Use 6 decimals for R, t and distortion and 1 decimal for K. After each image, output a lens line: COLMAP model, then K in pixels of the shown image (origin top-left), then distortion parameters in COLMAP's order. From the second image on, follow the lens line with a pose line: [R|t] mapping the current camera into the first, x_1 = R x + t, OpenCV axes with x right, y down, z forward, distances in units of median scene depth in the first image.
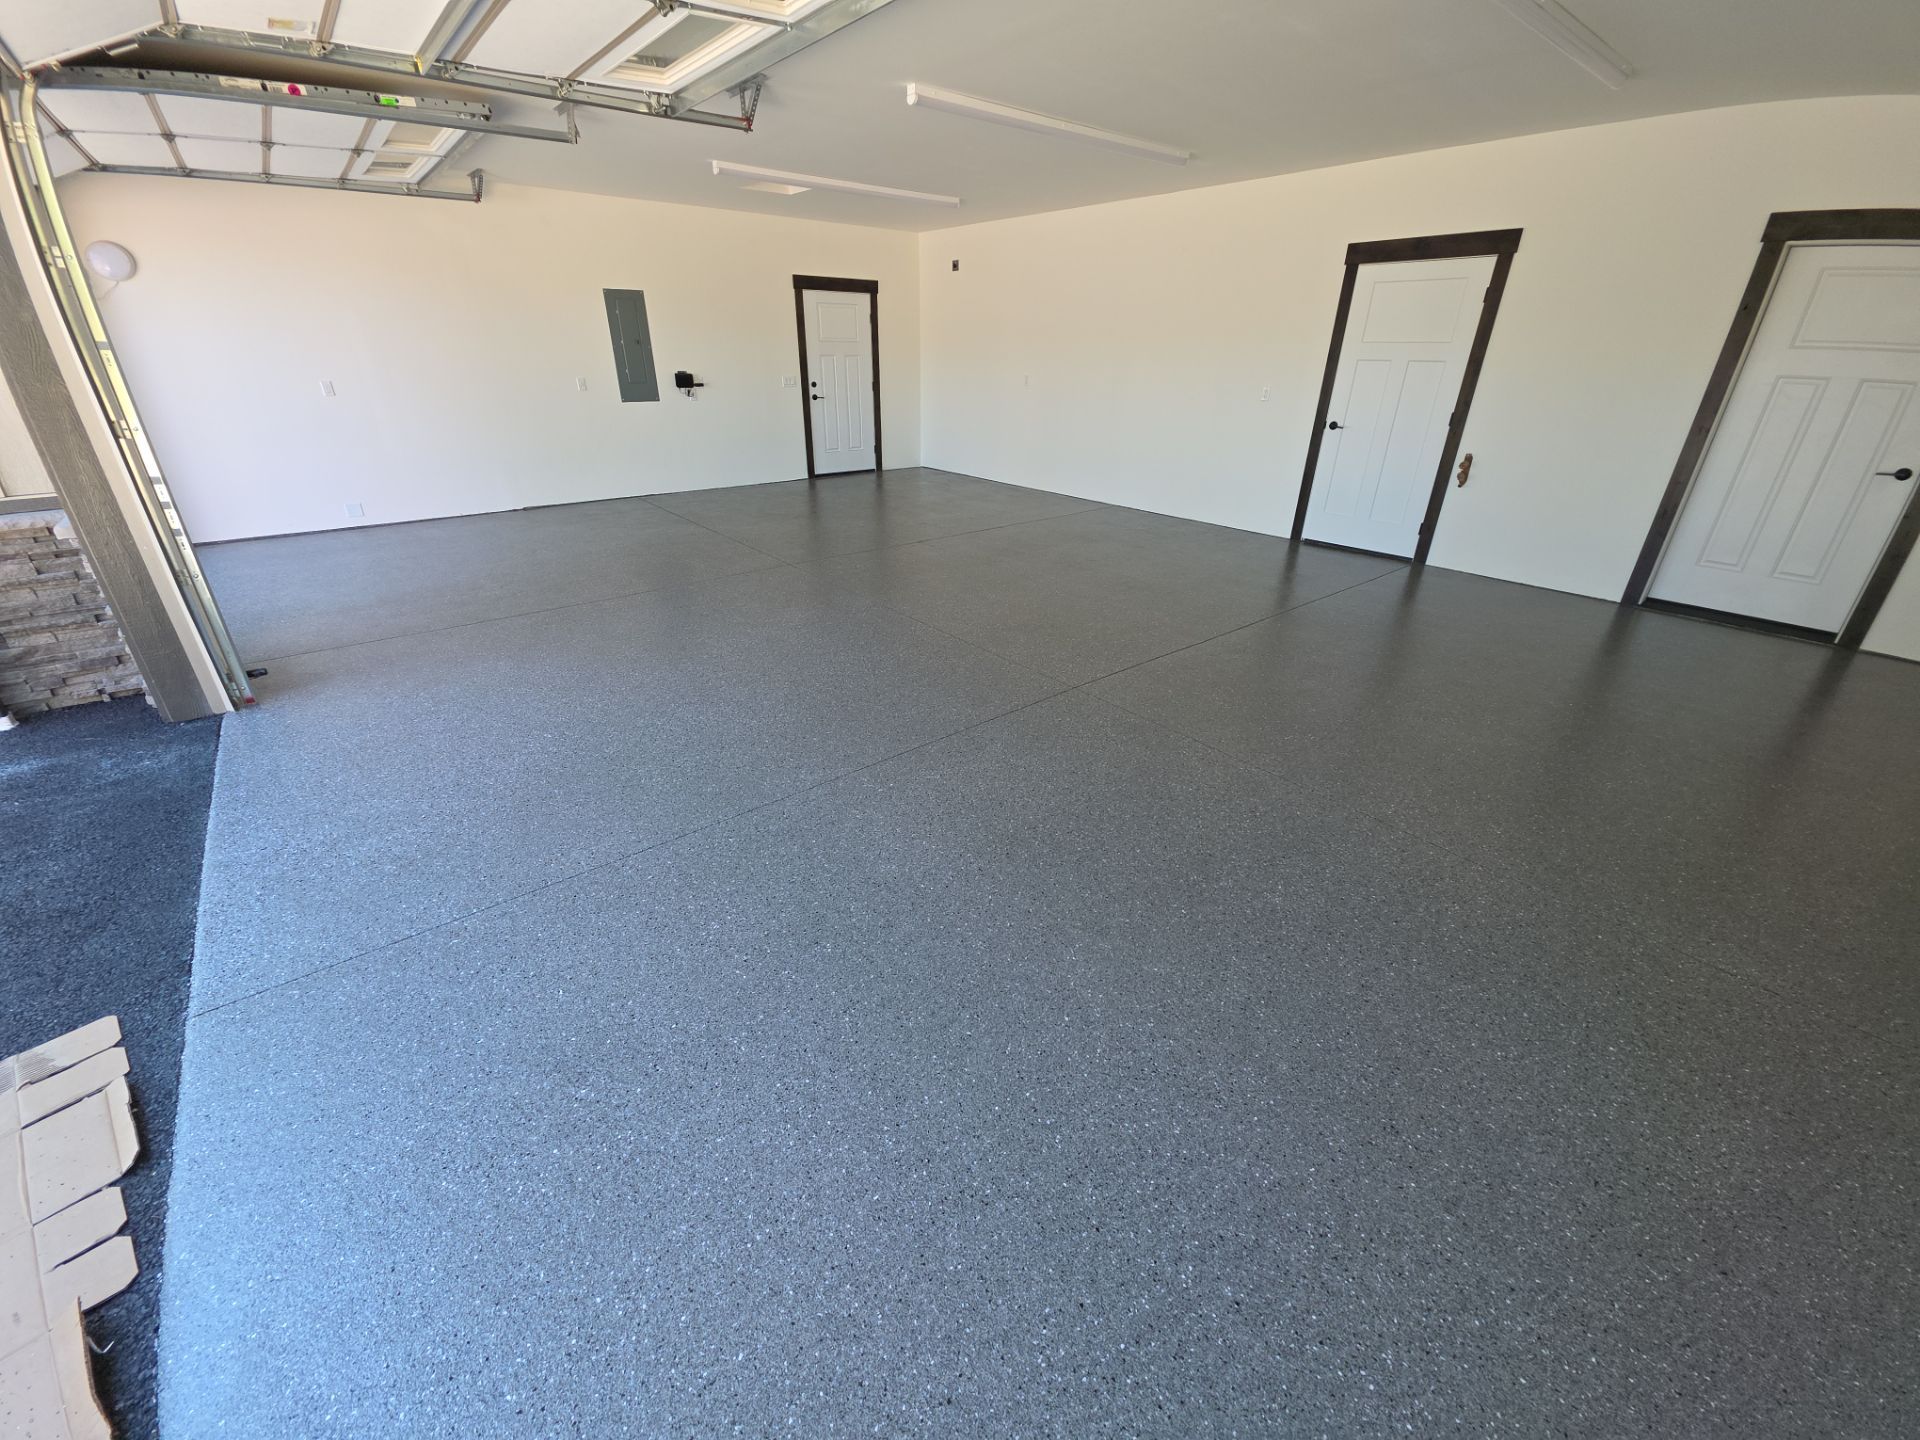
lens RADIAL K [[762.8, 0, 947.1], [0, 762.8, 715.3], [0, 0, 1]] dist [0.004432, -0.005702]
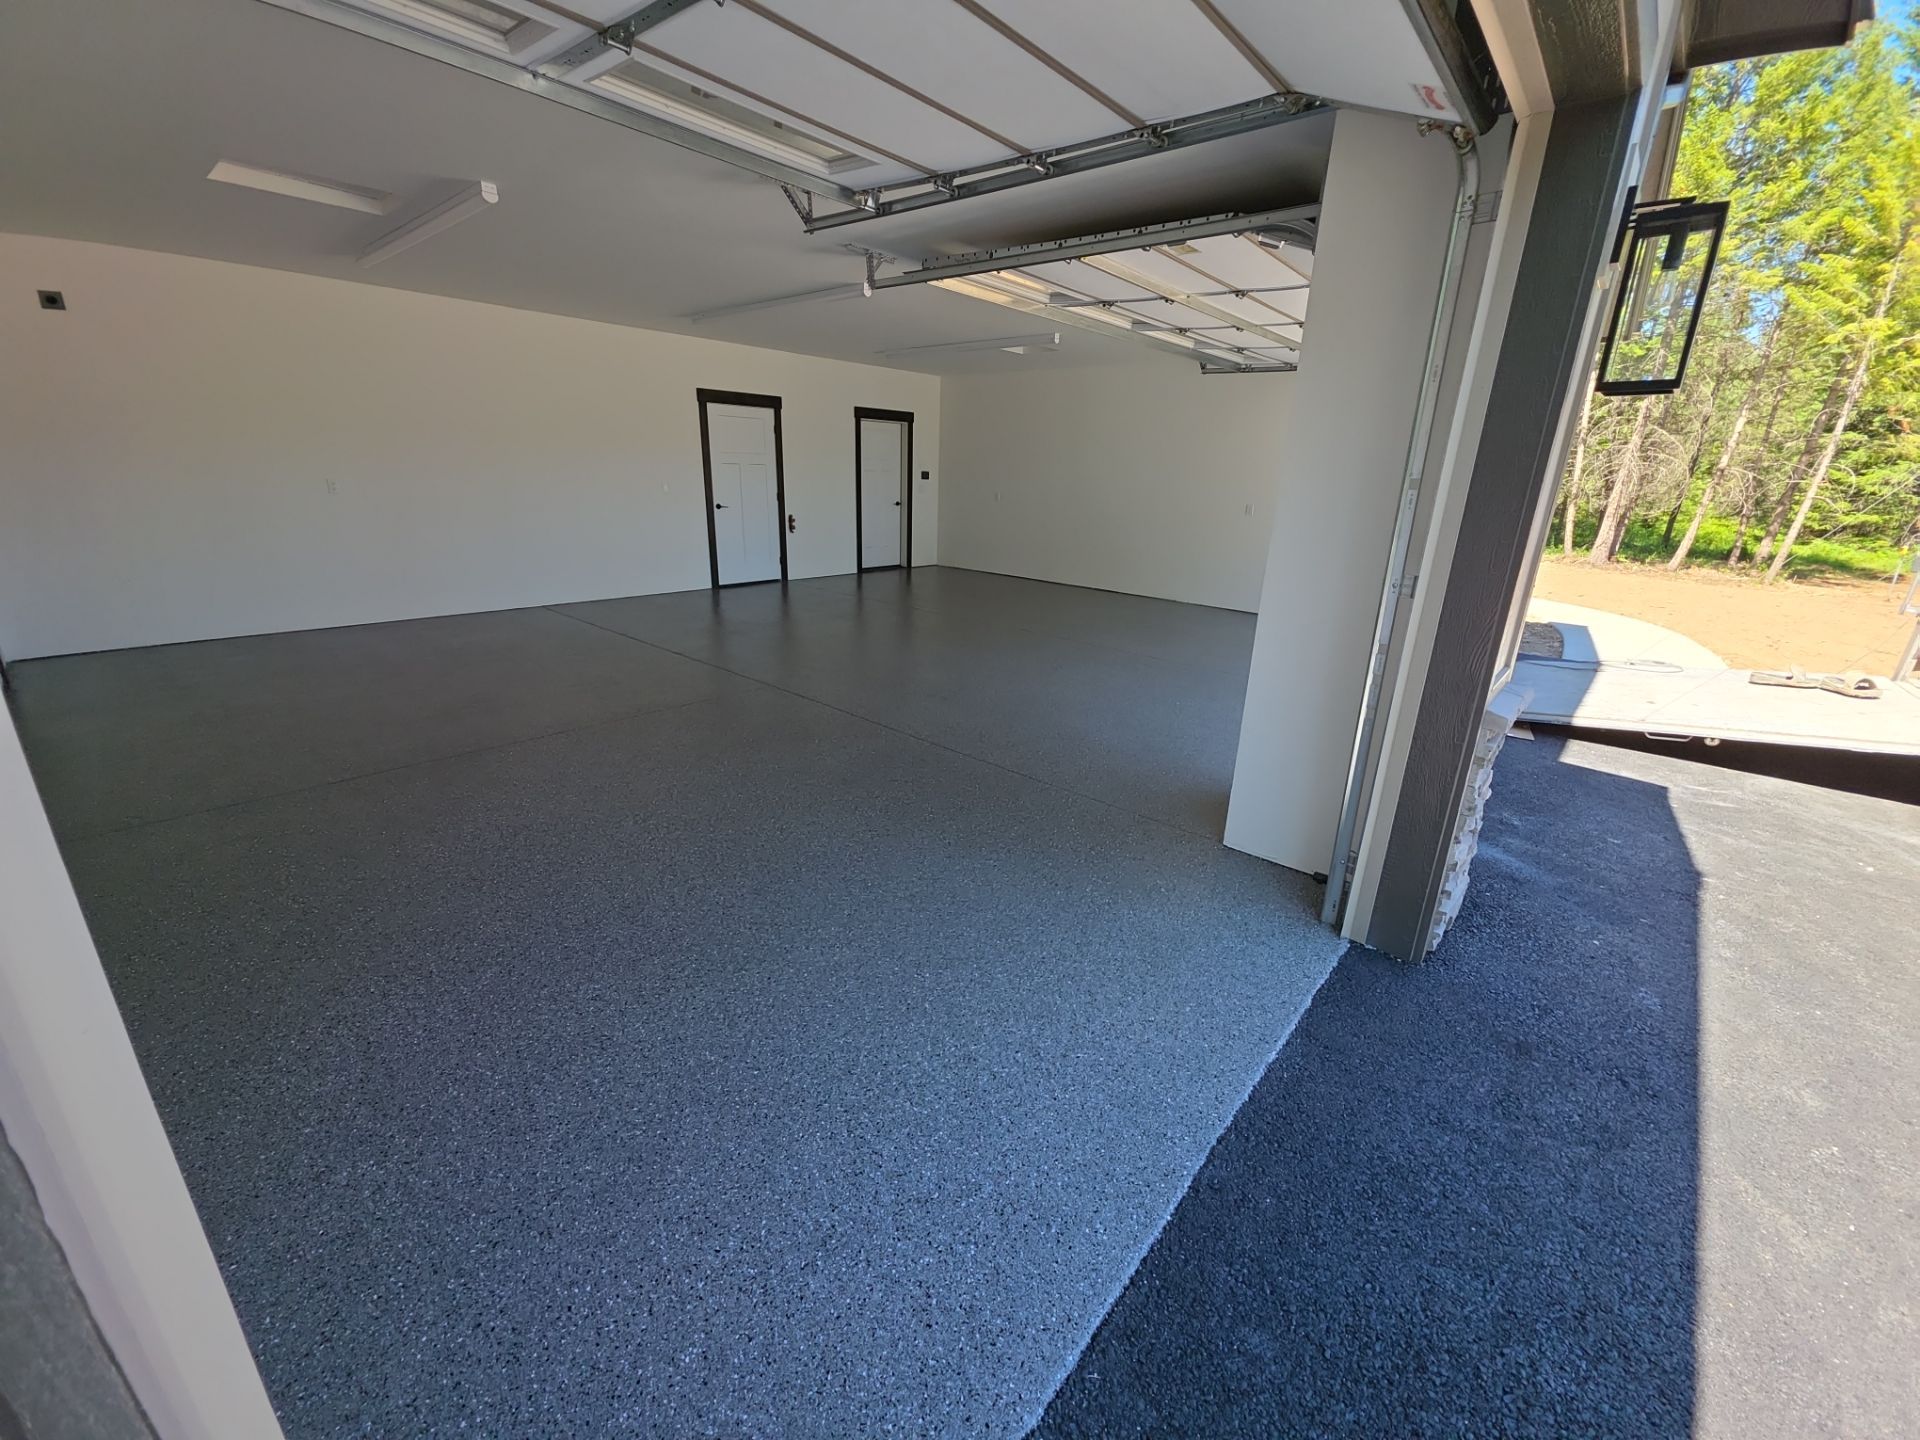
lens RADIAL K [[750.0, 0, 950.4], [0, 750.0, 718.3], [0, 0, 1]] dist [-0.006853, -0.002023]
pose [[-0.171672, -0.318641, 0.932200, -1.028750], [0.403617, 0.840438, 0.361604, -0.376631], [-0.898678, 0.438329, -0.015671, 0.798534]]
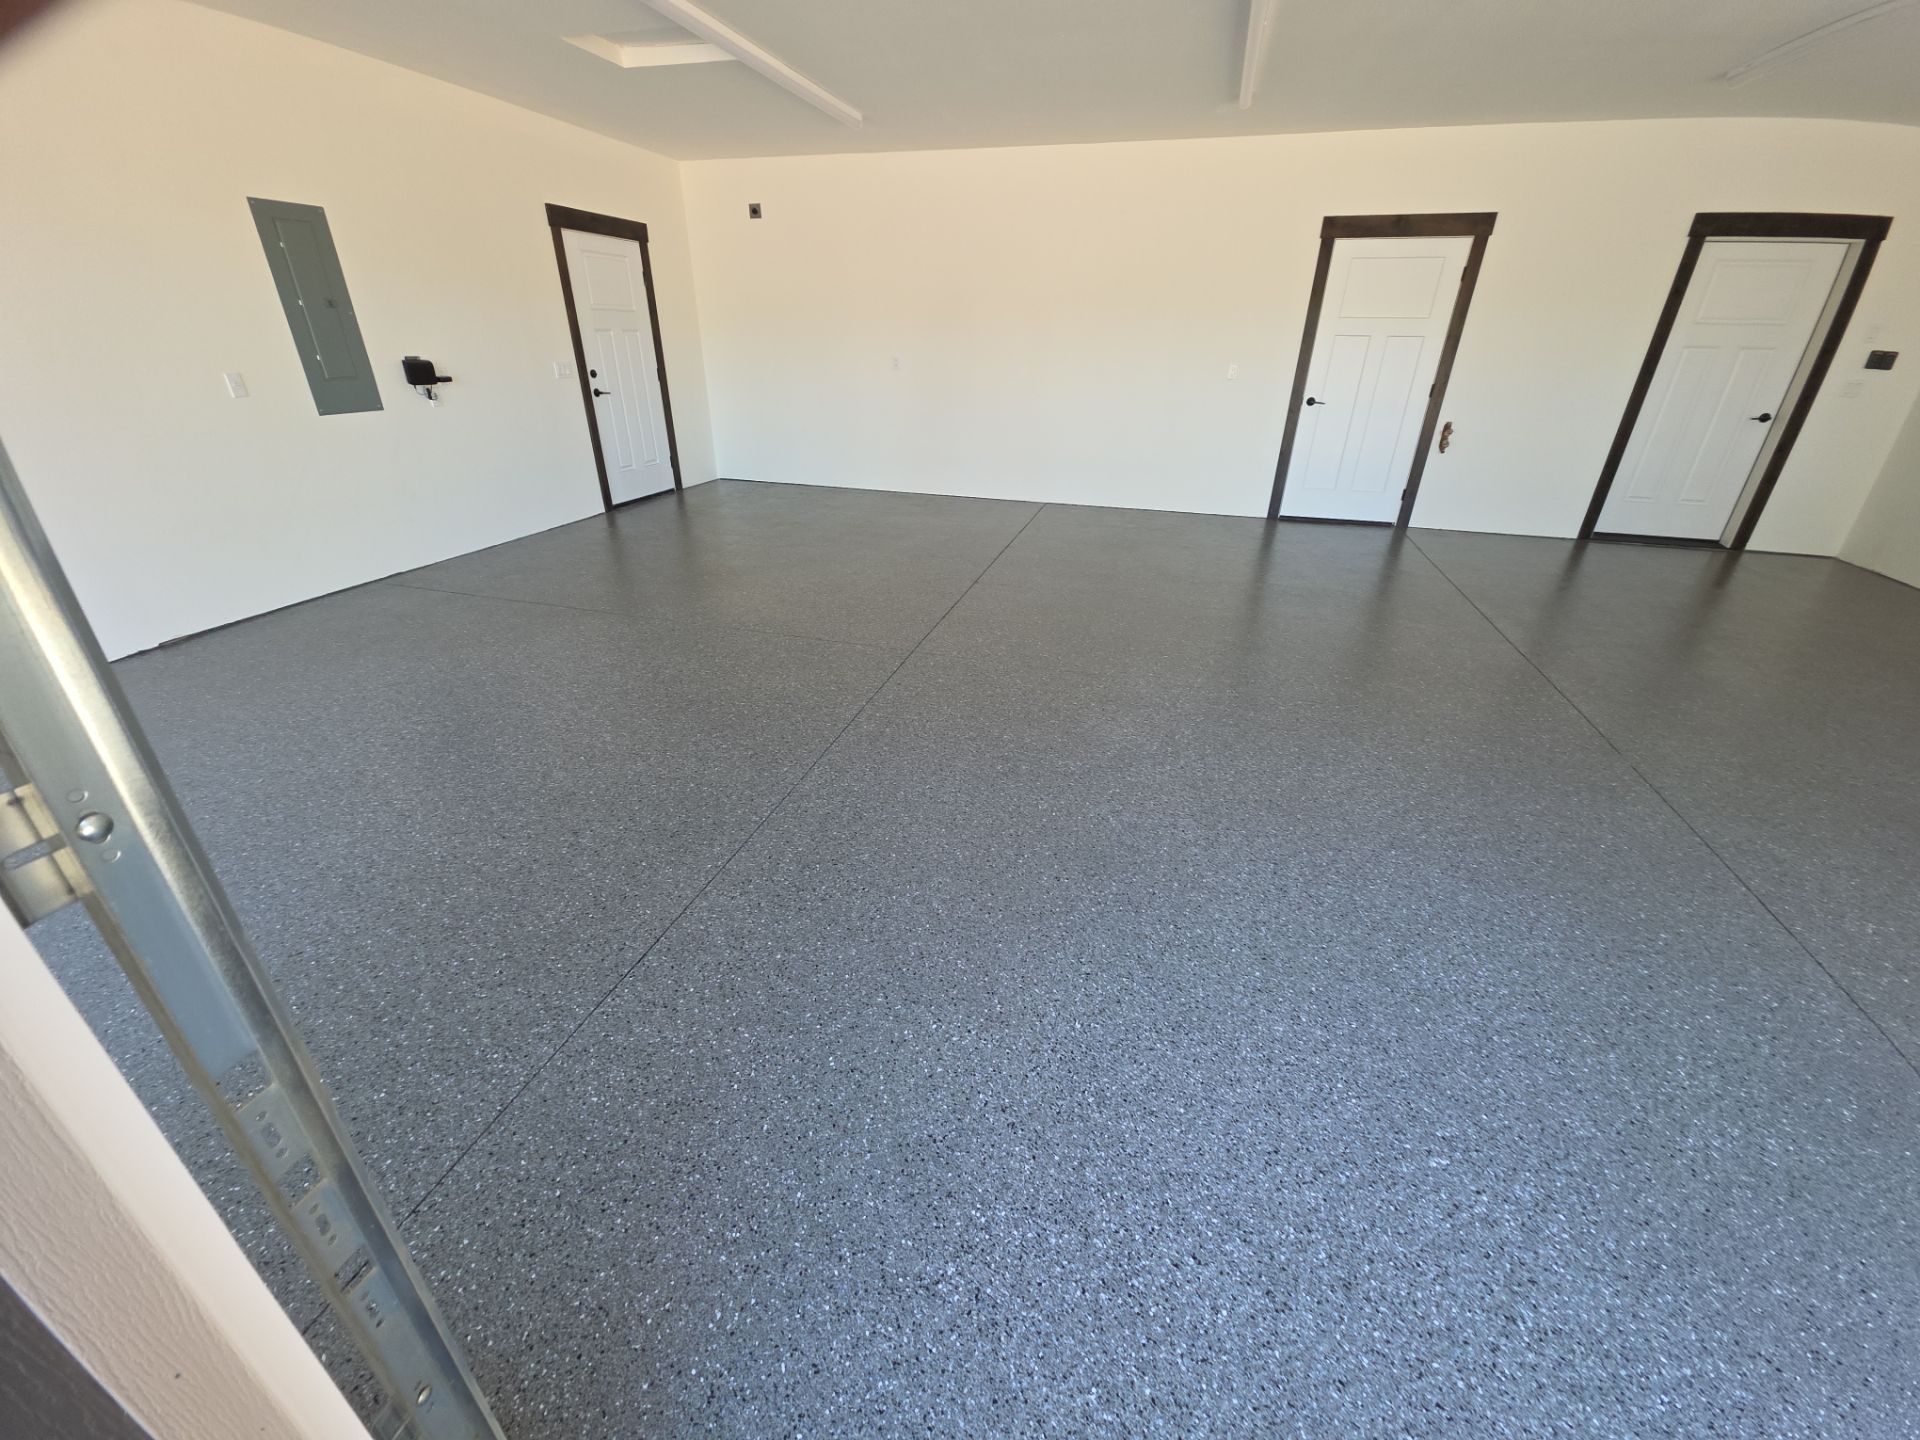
lens RADIAL K [[762.8, 0, 950.0], [0, 762.8, 717.2], [0, 0, 1]] dist [0.004432, -0.005702]
pose [[0.820574, -0.254841, 0.511581, -0.501611], [0.243234, 0.965698, 0.090910, -0.184605], [-0.517200, 0.049836, 0.854412, 0.406882]]
